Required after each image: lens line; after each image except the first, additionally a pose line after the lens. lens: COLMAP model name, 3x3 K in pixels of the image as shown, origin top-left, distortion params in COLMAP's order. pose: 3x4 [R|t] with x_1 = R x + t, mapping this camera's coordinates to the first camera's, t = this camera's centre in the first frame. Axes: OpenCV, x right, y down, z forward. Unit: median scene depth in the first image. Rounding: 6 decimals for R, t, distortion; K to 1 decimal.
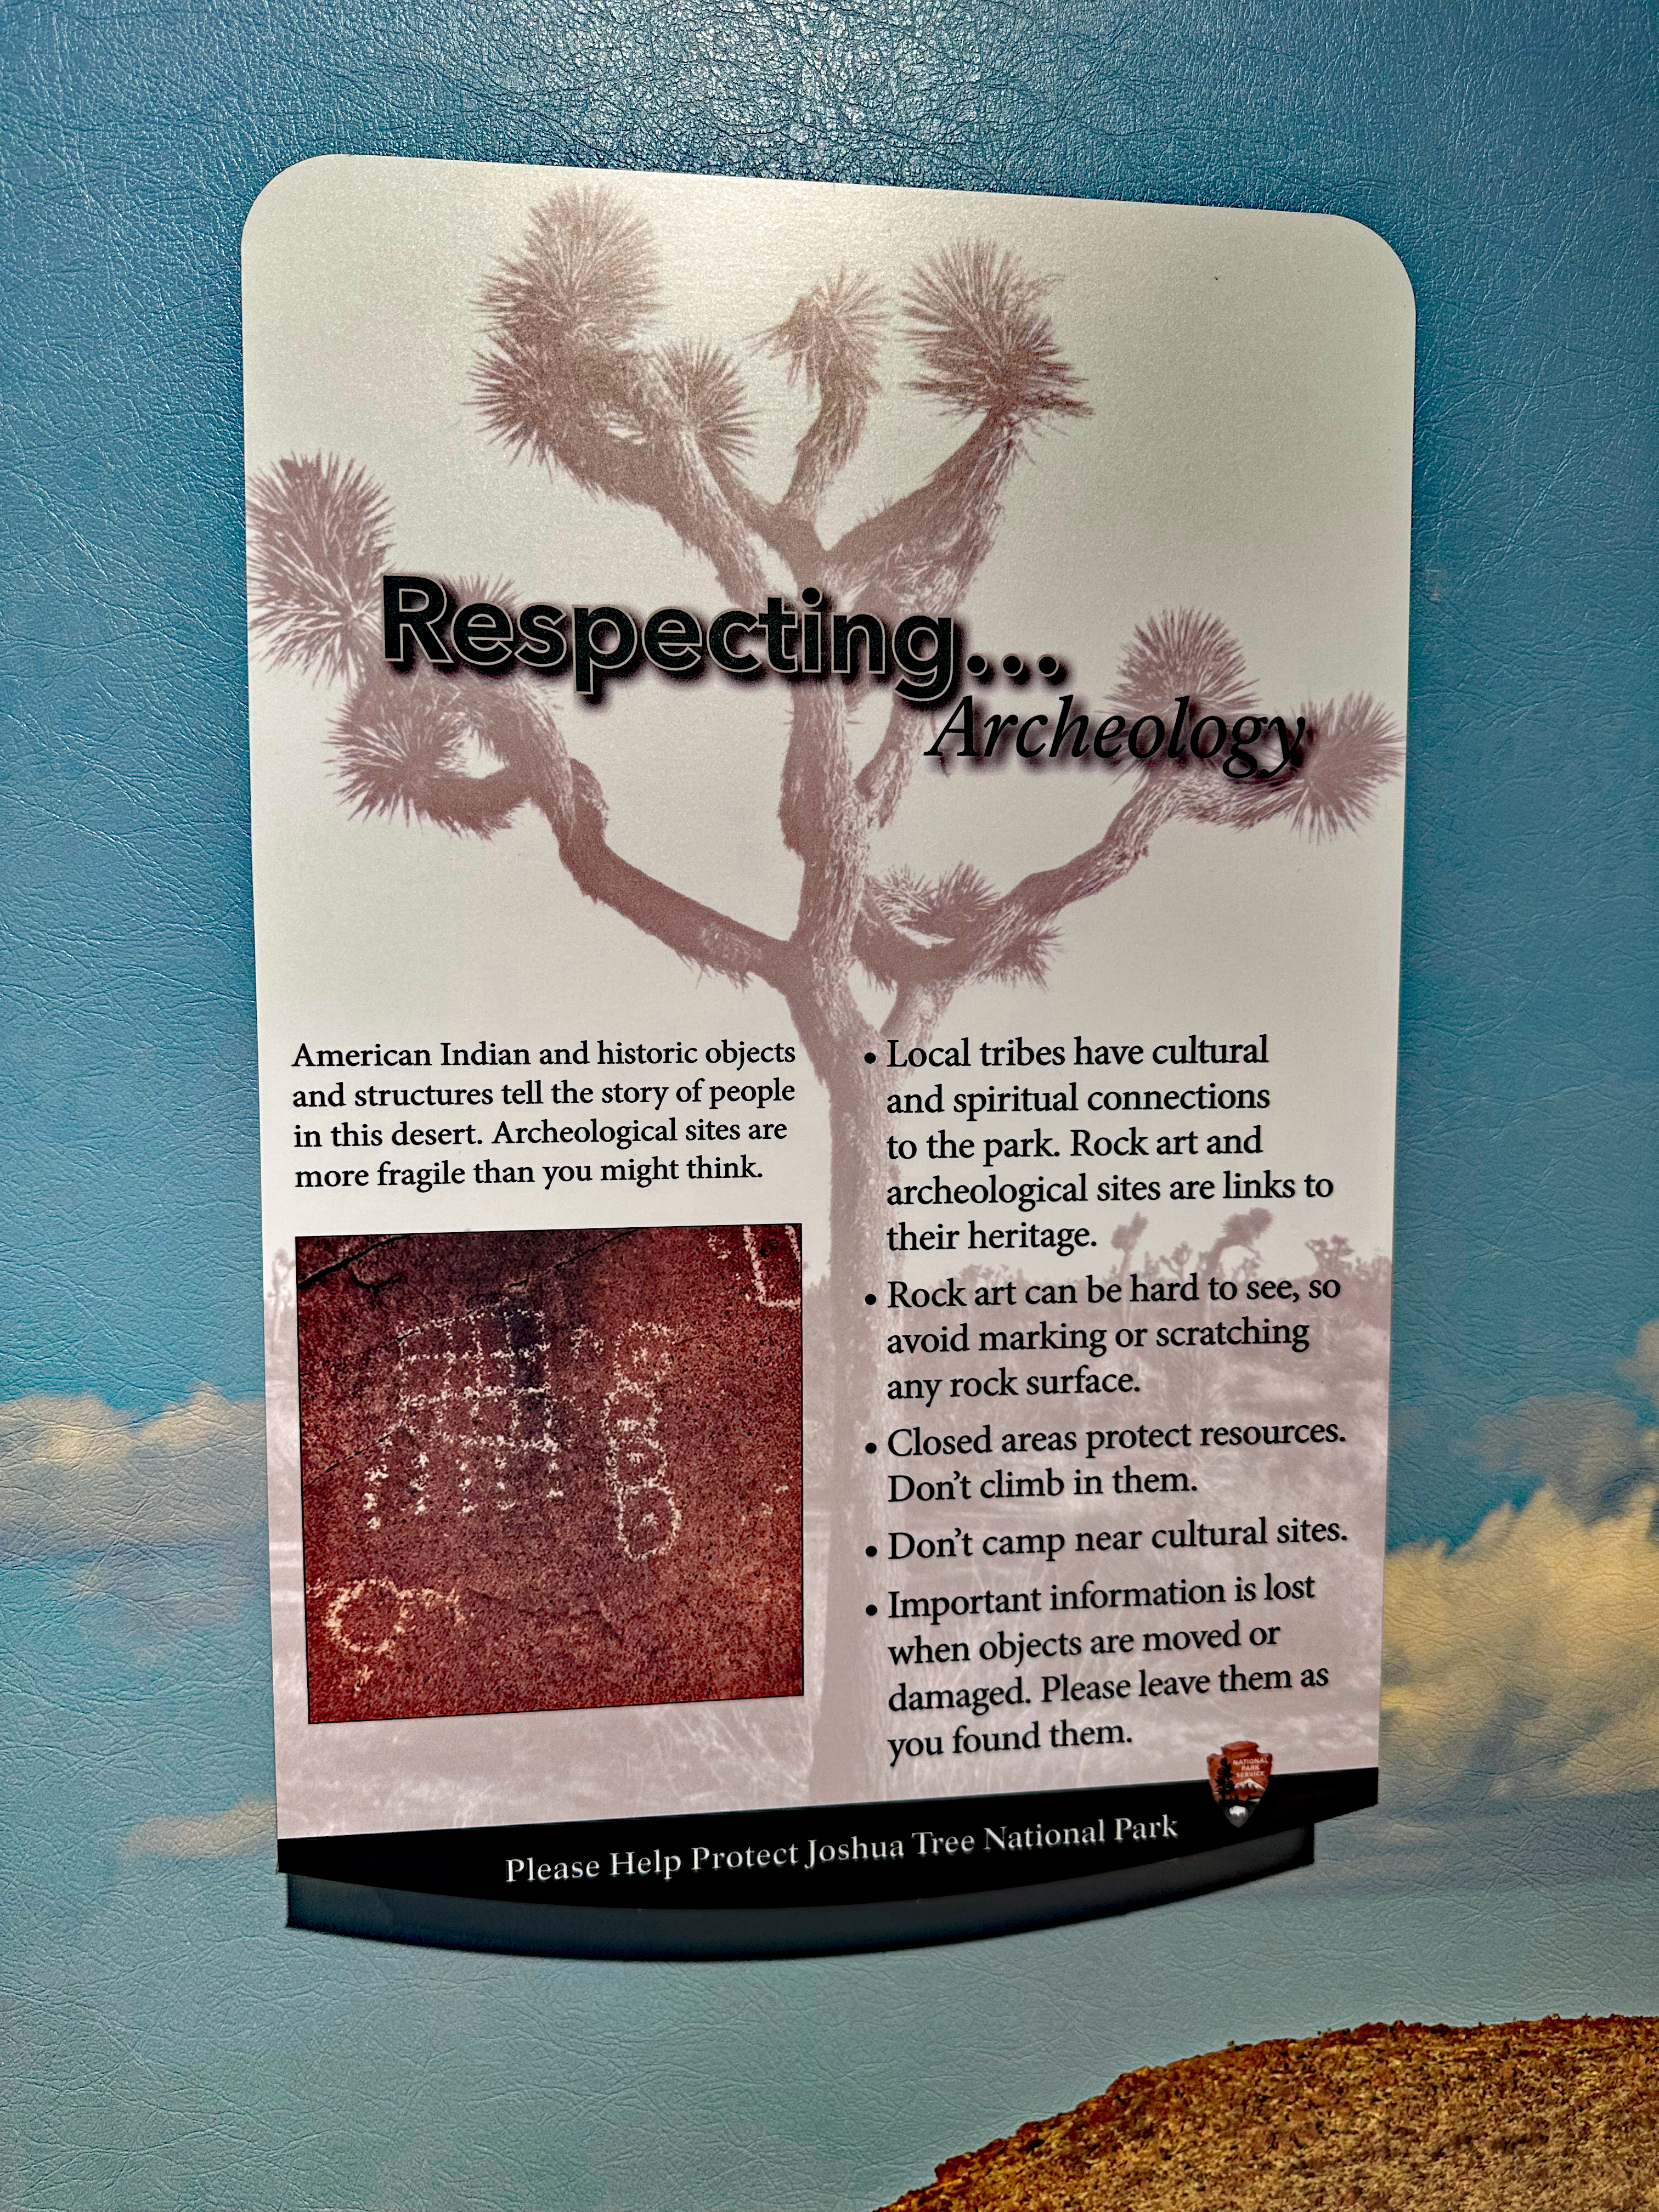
lens RADIAL K [[1531.2, 0, 742.3], [0, 1531.2, 1101.3], [0, 0, 1]] dist [0.041584, -0.063994]
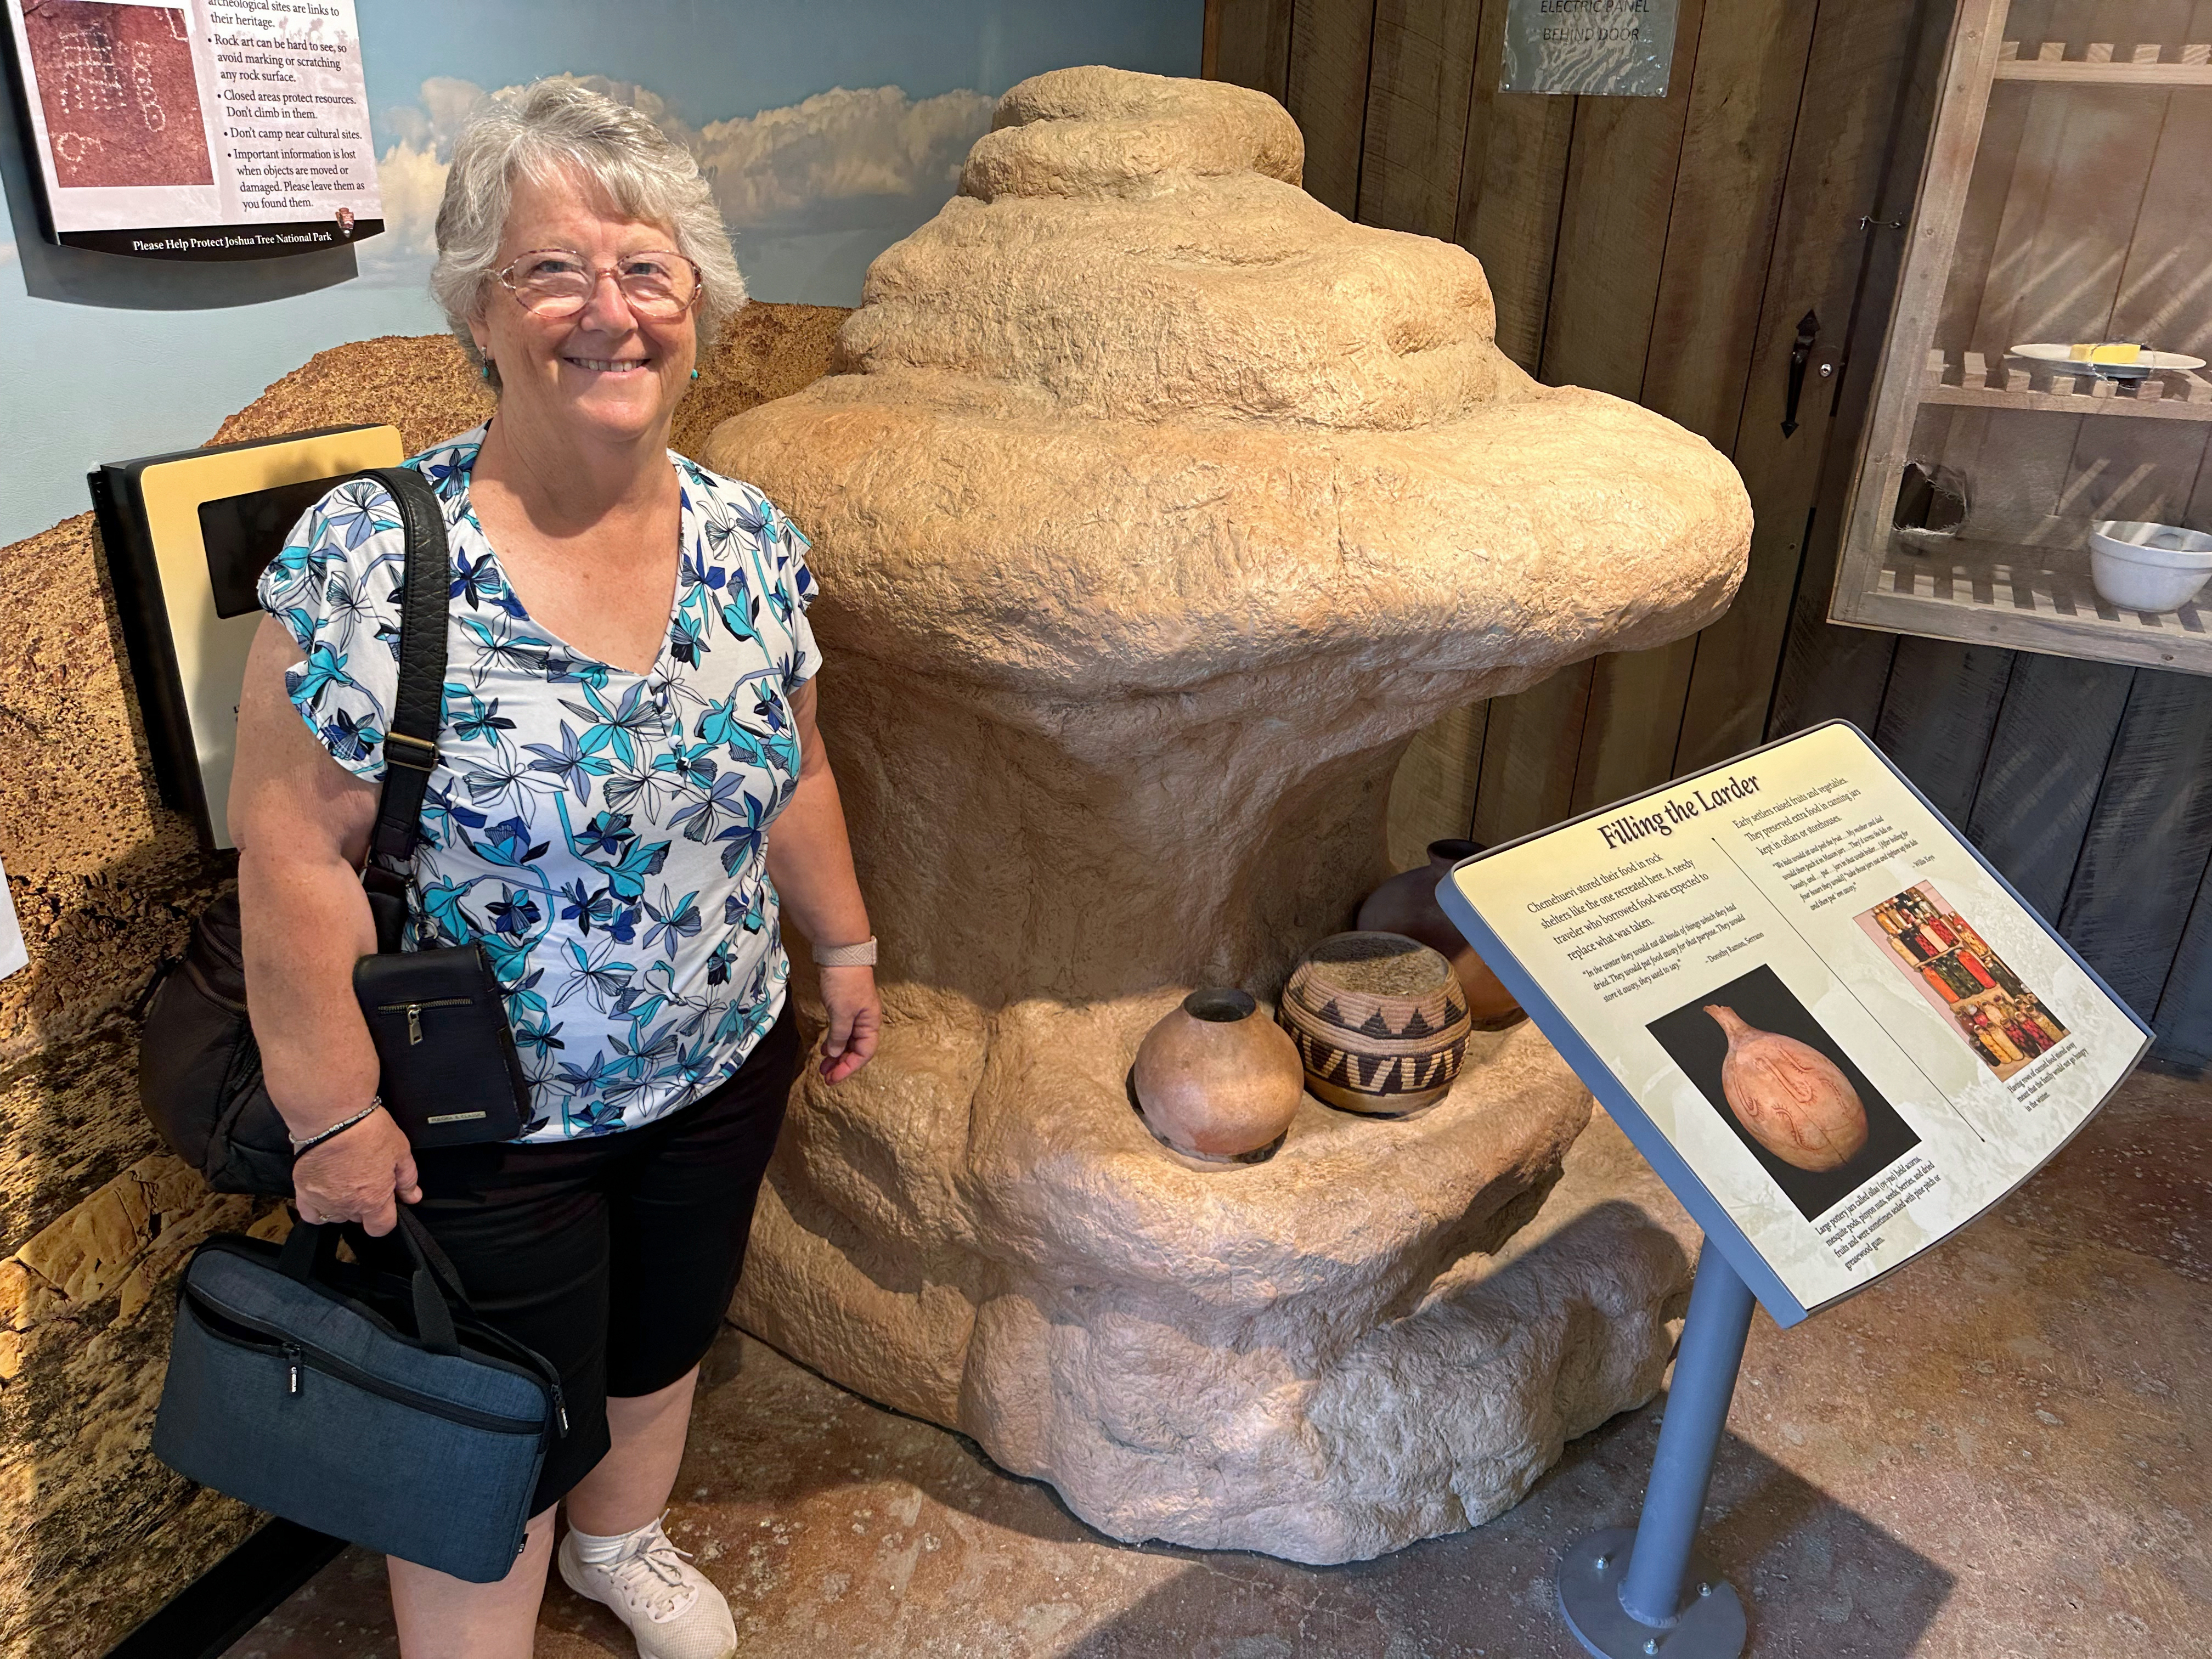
lens RADIAL K [[1624.2, 0, 1106.0], [0, 1624.2, 829.5], [0, 0, 1]] dist [0.009685, 0.005469]
pose [[0.530948, -0.314926, 0.786712, -1.956570], [0.018422, 0.932449, 0.360833, 0.439964], [-0.847204, -0.177090, 0.500883, -2.325975]]
